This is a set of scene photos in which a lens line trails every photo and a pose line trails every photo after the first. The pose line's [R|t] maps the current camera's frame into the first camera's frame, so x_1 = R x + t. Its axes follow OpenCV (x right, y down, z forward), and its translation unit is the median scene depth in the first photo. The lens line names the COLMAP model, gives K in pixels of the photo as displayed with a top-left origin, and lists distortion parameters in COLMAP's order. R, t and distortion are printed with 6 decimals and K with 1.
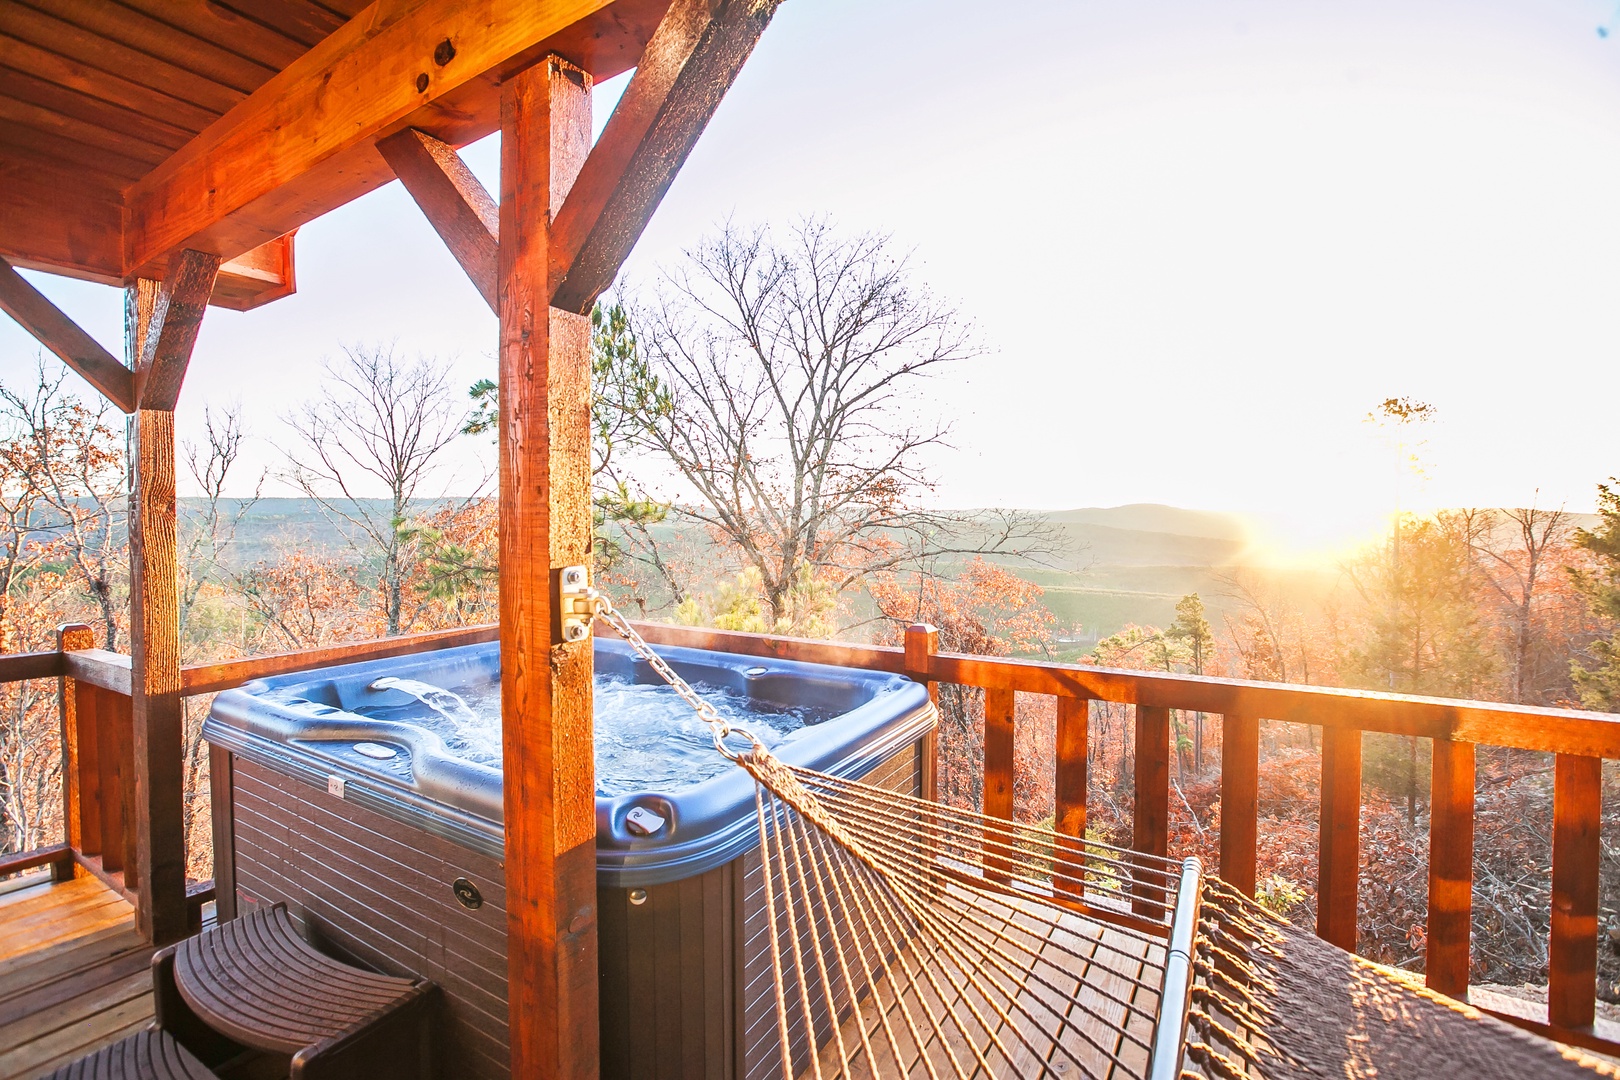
lens RADIAL K [[737.0, 0, 809.7], [0, 737.0, 536.8], [0, 0, 1]] dist [-0.050184, 0.016846]
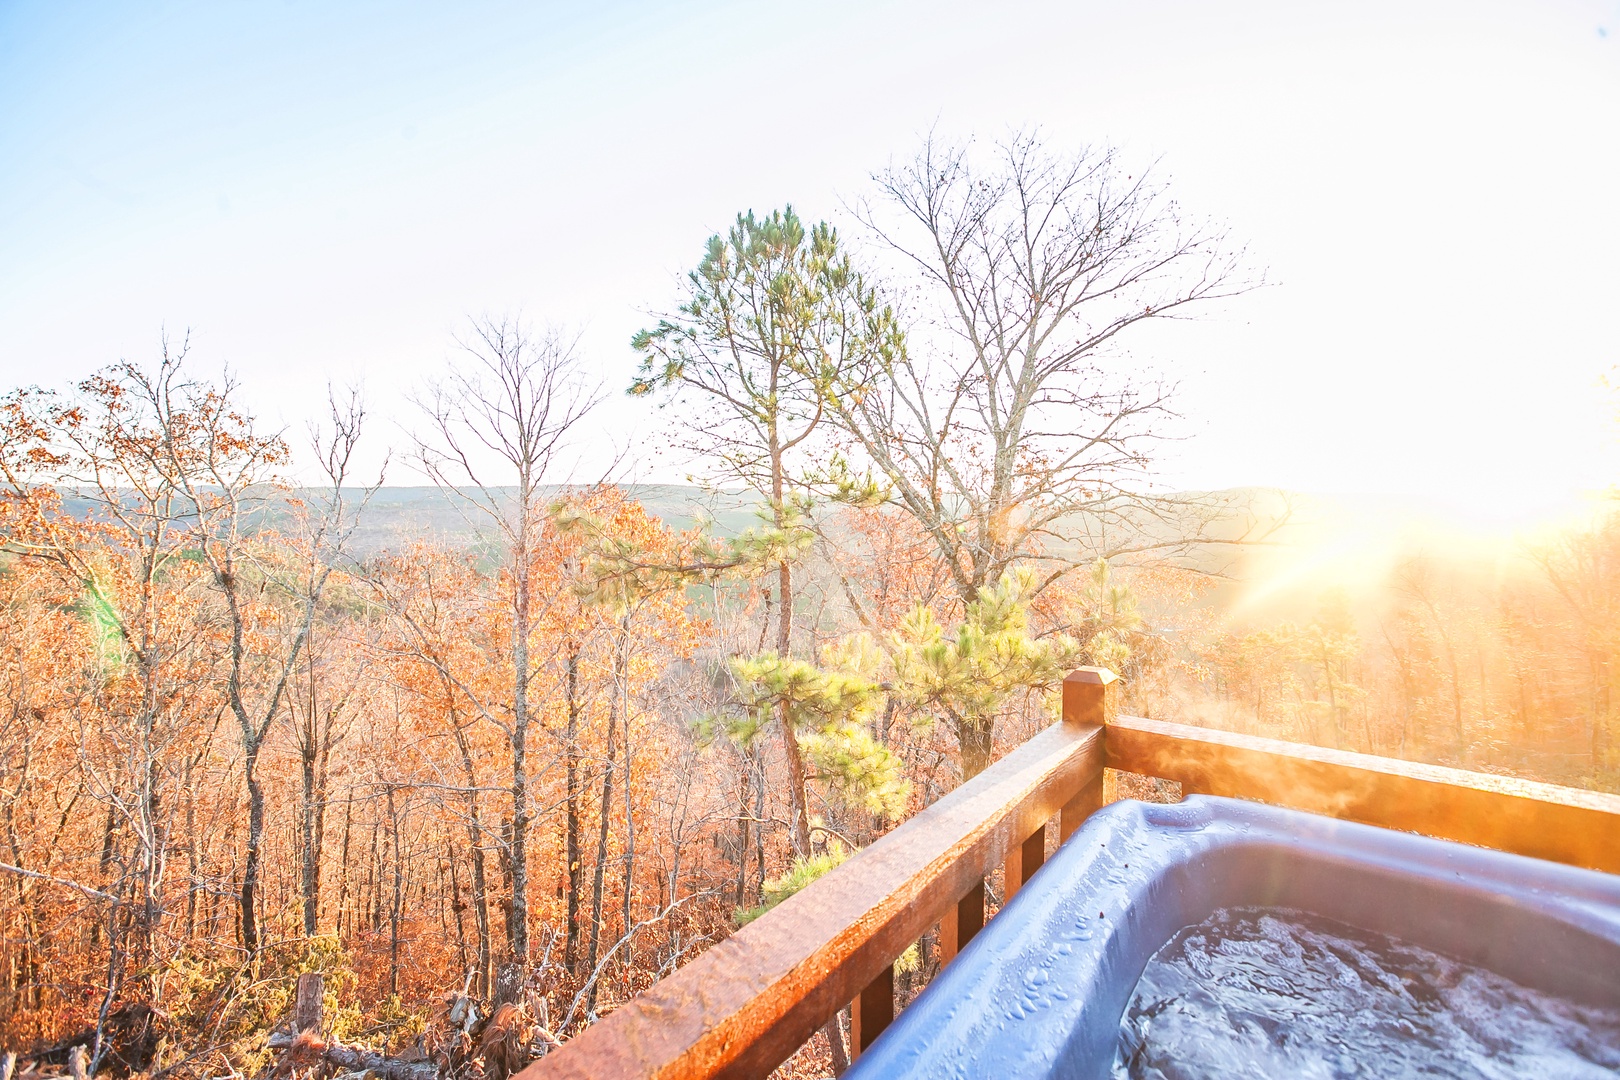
lens RADIAL K [[737.0, 0, 809.7], [0, 737.0, 536.8], [0, 0, 1]] dist [-0.050184, 0.016846]
pose [[0.992935, 0.000071, -0.118662, -0.148912], [0.002319, 0.999797, 0.020005, -0.002362], [0.118639, -0.020139, 0.992733, 0.185796]]
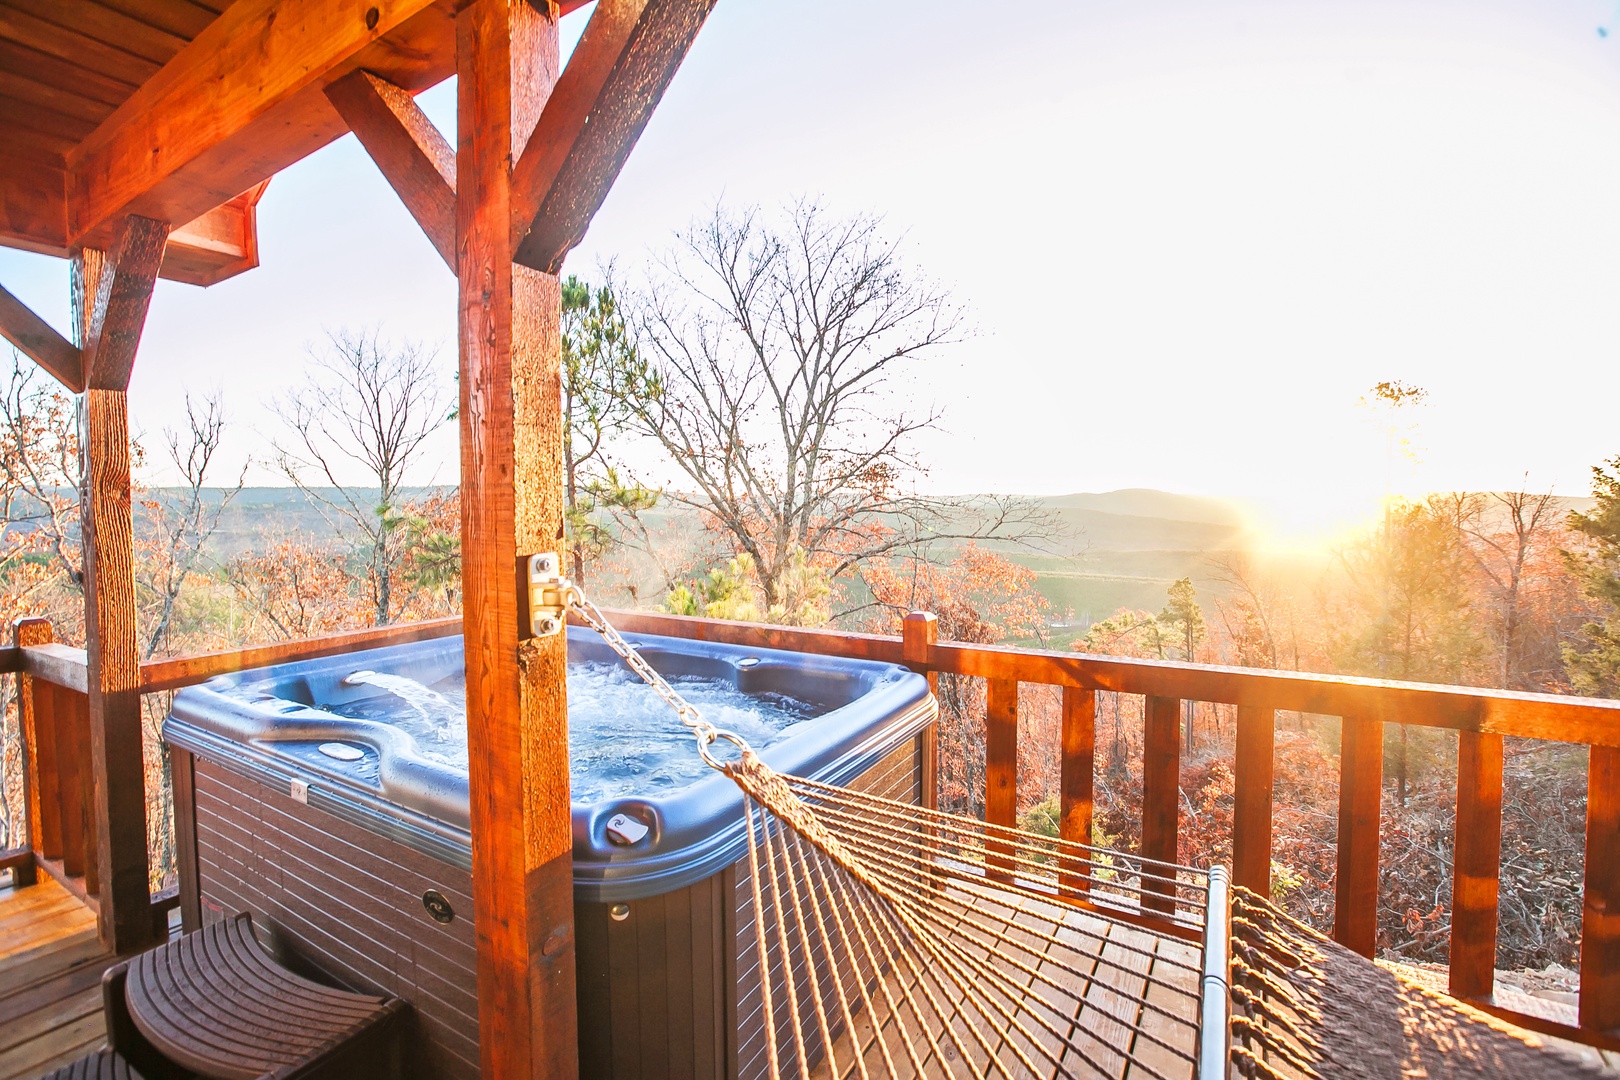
lens RADIAL K [[737.0, 0, 809.7], [0, 737.0, 536.8], [0, 0, 1]] dist [-0.050184, 0.016846]
pose [[0.999943, -0.005211, 0.009369, -0.000227], [0.005038, 0.999817, 0.018457, 0.000554], [-0.009464, -0.018409, 0.999786, 0.011263]]
